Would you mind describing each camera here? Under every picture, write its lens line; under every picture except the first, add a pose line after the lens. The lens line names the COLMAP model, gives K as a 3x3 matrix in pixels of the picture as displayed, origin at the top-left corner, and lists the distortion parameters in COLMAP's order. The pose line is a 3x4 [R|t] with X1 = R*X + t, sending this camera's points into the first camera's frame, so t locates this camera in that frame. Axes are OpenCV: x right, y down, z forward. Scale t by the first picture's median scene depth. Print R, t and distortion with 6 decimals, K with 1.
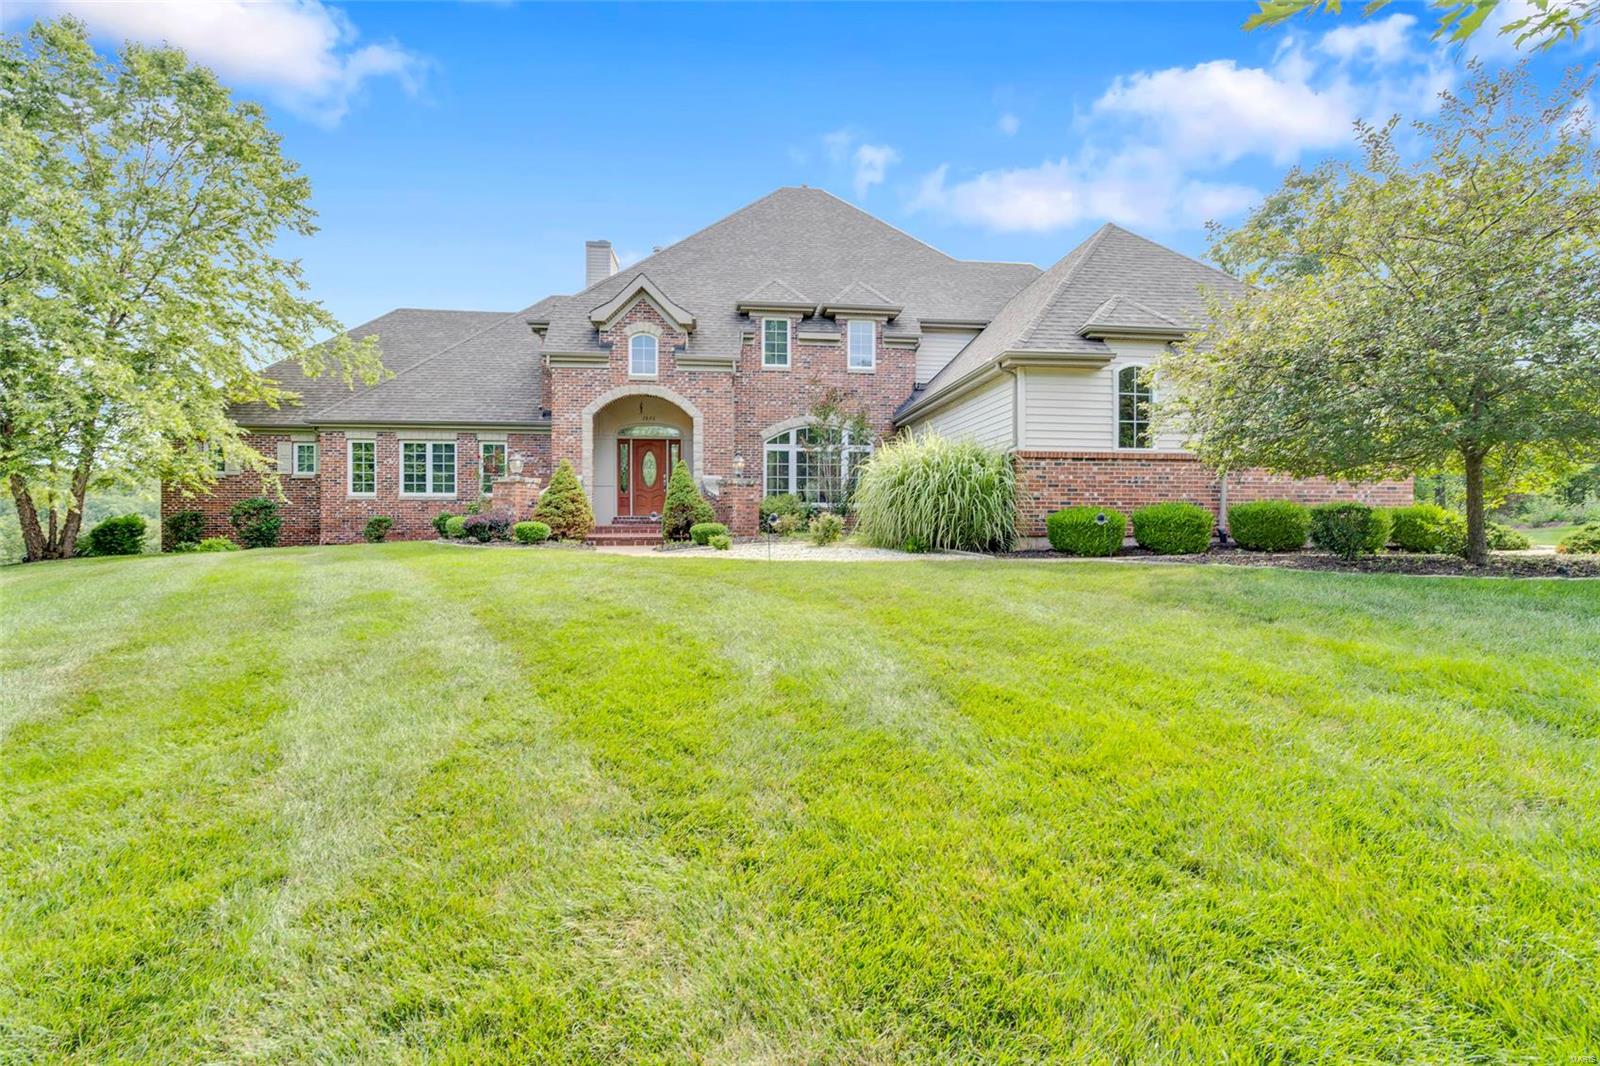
lens RADIAL K [[722.2, 0, 802.2], [0, 722.2, 529.2], [0, 0, 1]] dist [-0.011606, 0.001717]
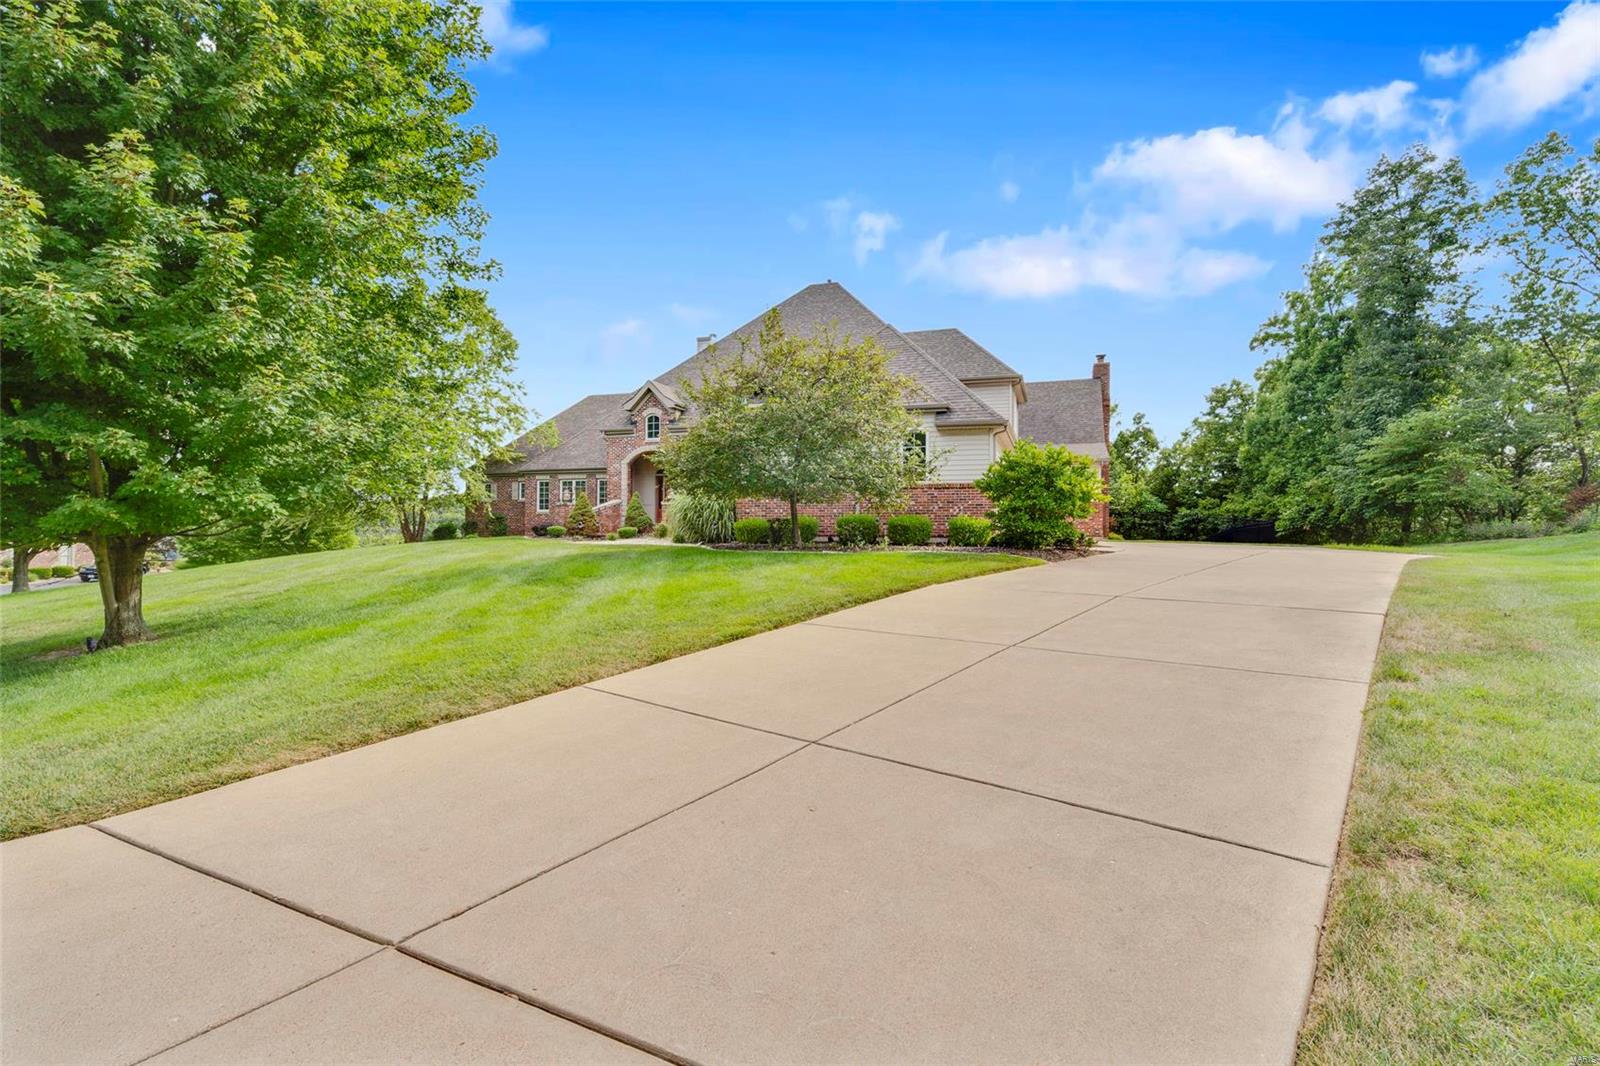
lens RADIAL K [[722.2, 0, 793.5], [0, 722.2, 534.0], [0, 0, 1]] dist [-0.011606, 0.001717]
pose [[0.893061, 0.010827, -0.449805, 0.755131], [-0.013035, 0.999913, -0.001811, 0.004310], [0.449746, 0.007480, 0.893125, -0.317493]]
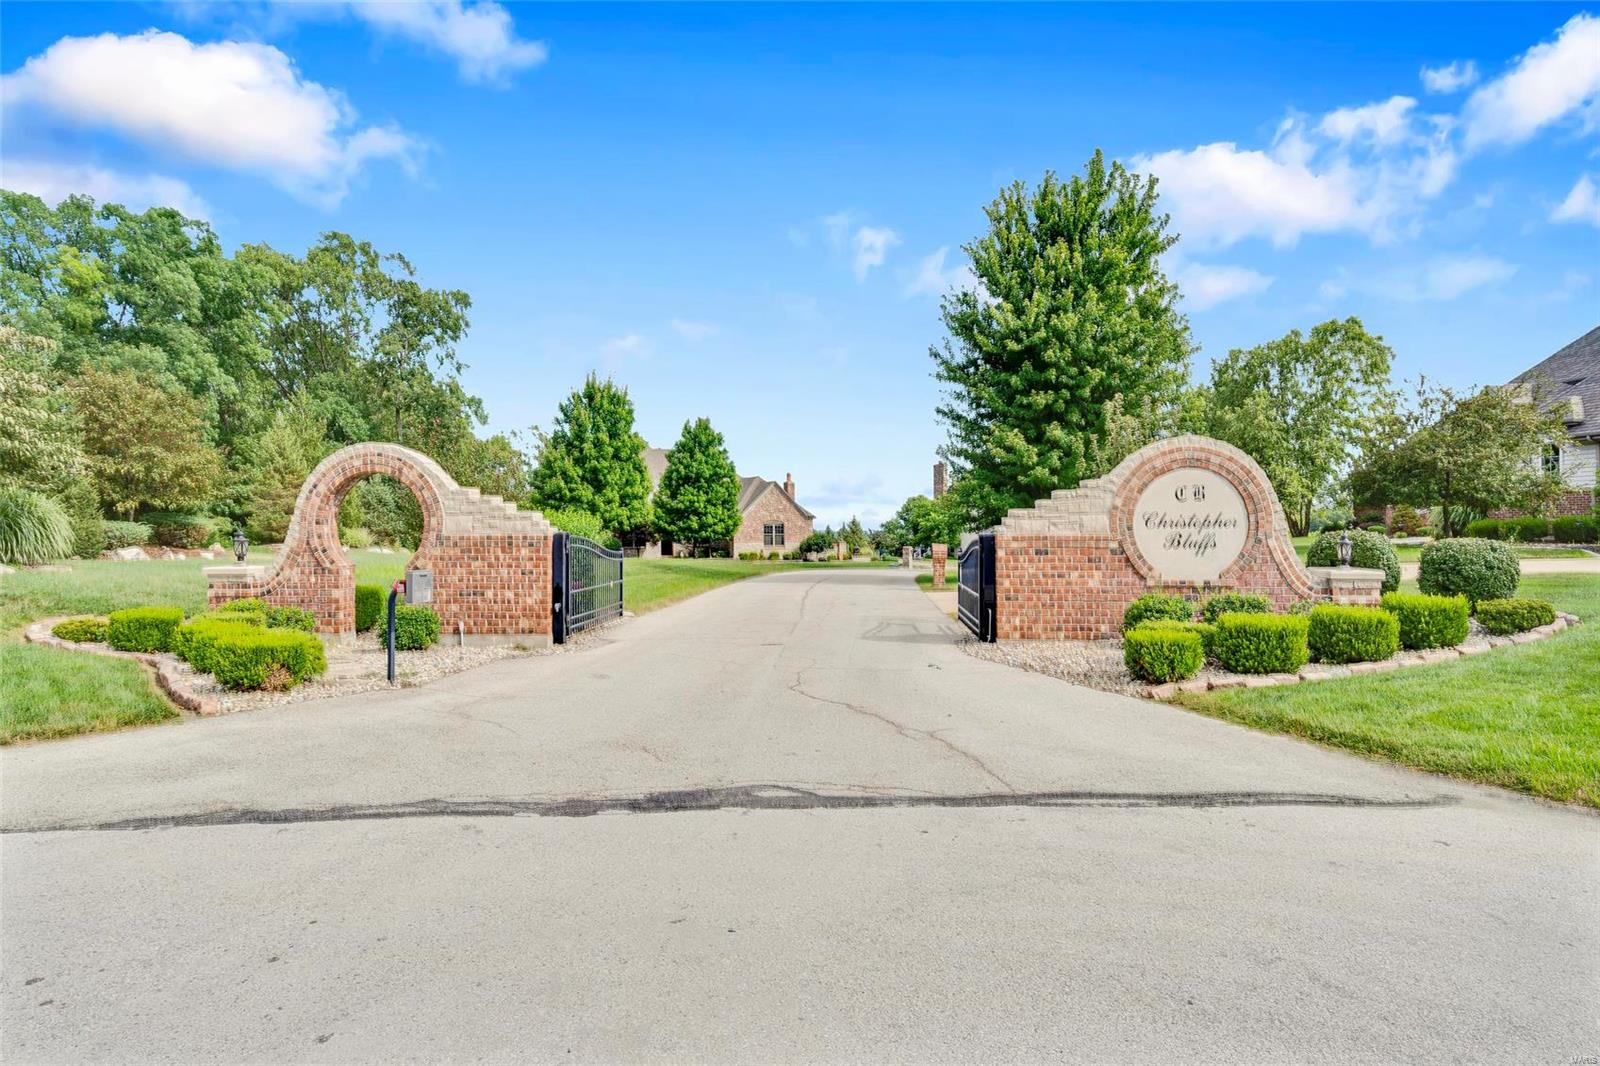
lens RADIAL K [[890.6, 0, 794.4], [0, 890.6, 533.4], [0, 0, 1]] dist [0.002431, -0.000037]
pose [[-0.070936, -0.000177, -0.997481, 1.872797], [-0.002417, 0.999997, -0.000006, 0.010128], [0.997478, 0.002411, -0.070936, -0.492058]]
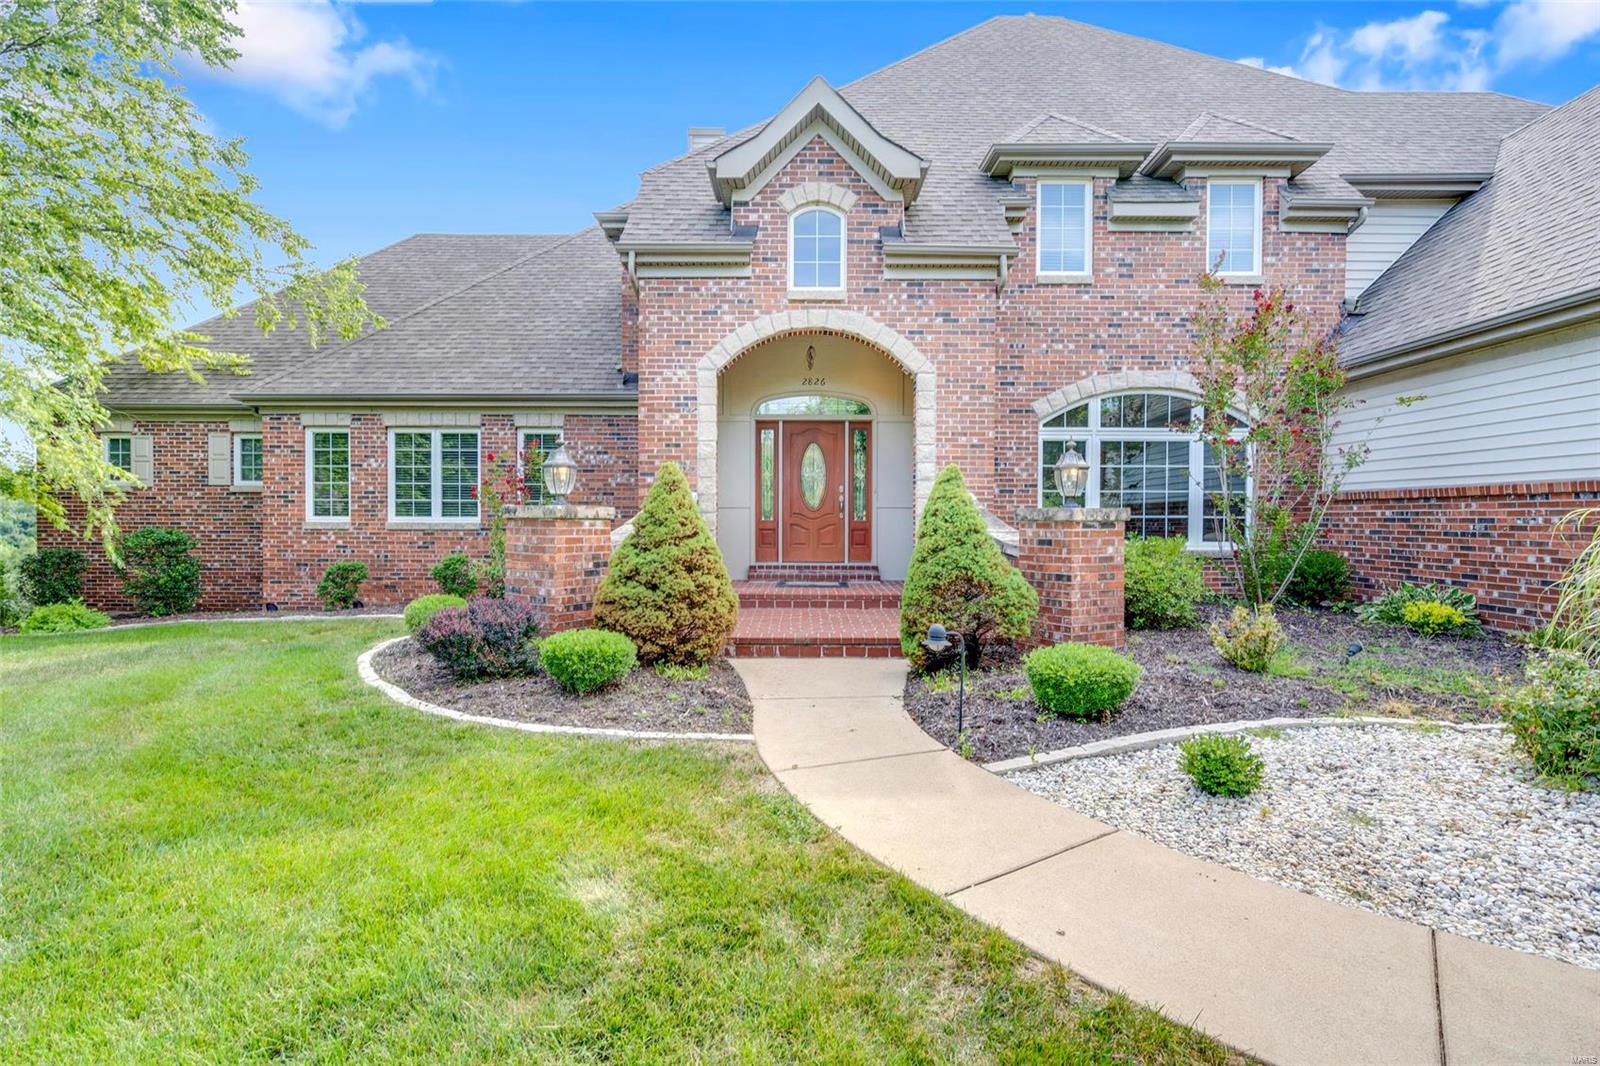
lens RADIAL K [[771.7, 0, 797.6], [0, 771.7, 530.1], [0, 0, 1]] dist [-0.004221, -0.000793]
pose [[0.991702, 0.005461, -0.128443, -0.149609], [-0.004850, 0.999975, 0.005075, -0.045846], [0.128467, -0.004410, 0.991704, 0.427896]]
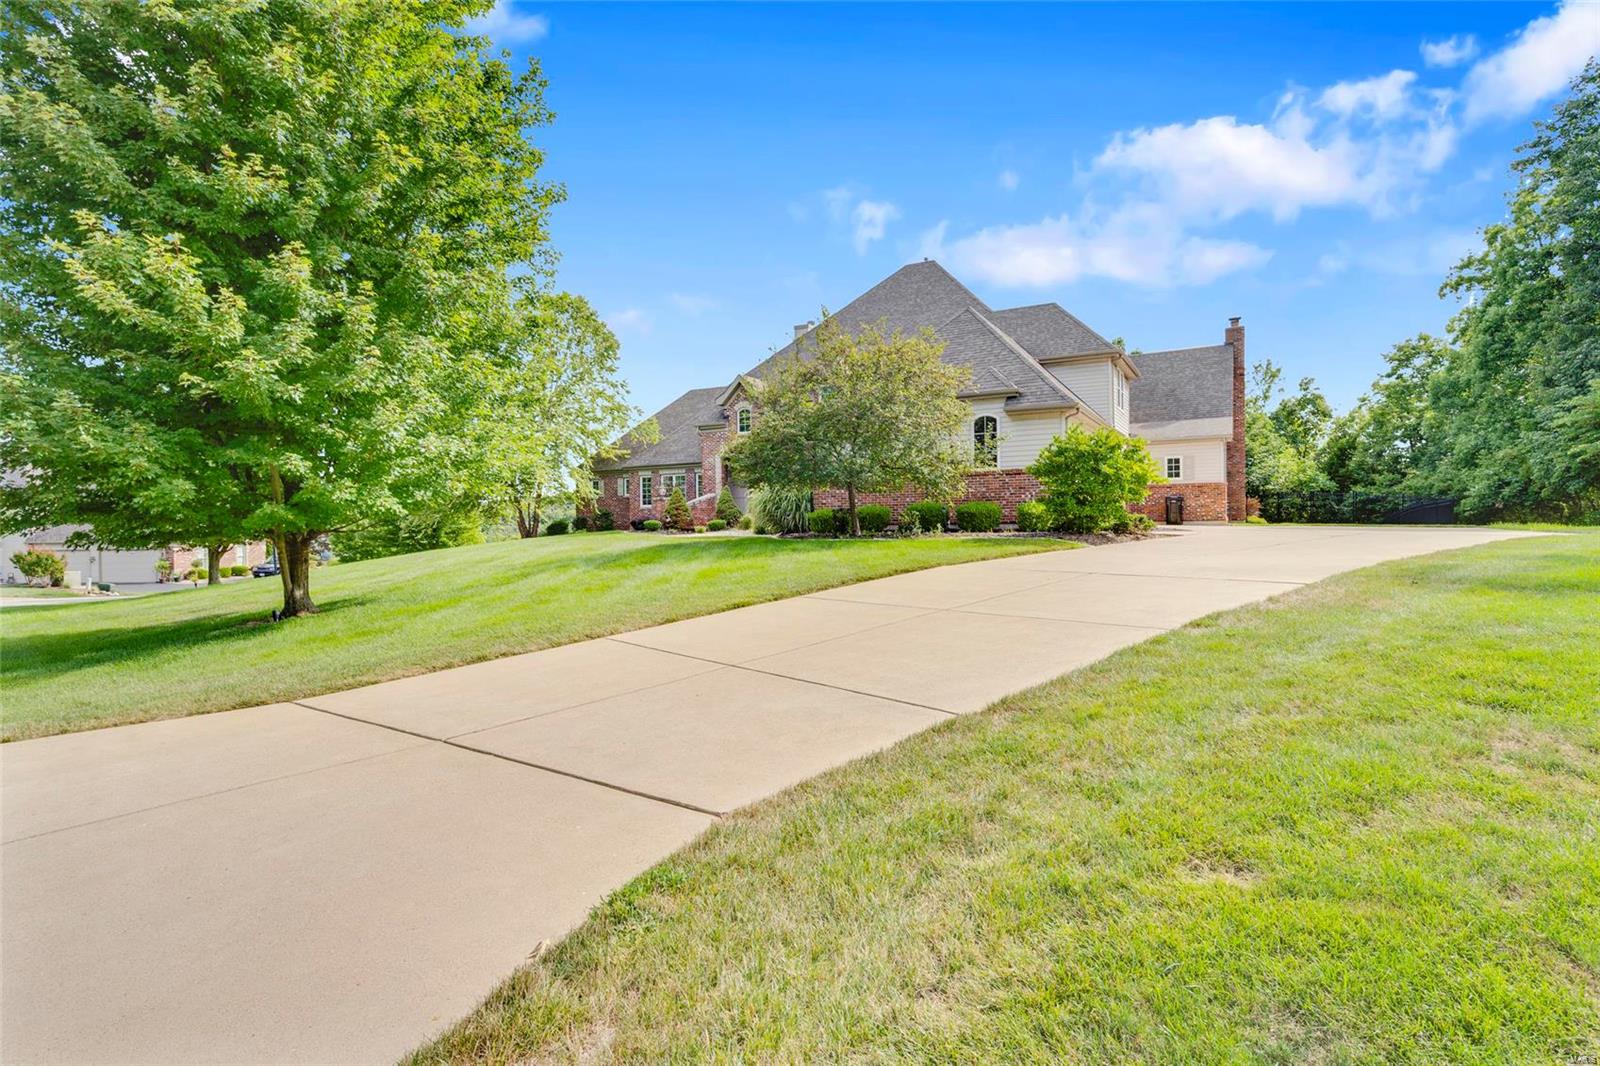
lens RADIAL K [[784.2, 0, 788.3], [0, 784.2, 536.7], [0, 0, 1]] dist [-0.012273, 0.000006]
pose [[0.798215, 0.003249, -0.602364, 0.885642], [0.005023, 0.999915, 0.012049, 0.007675], [0.602351, -0.012643, 0.798131, -0.372992]]
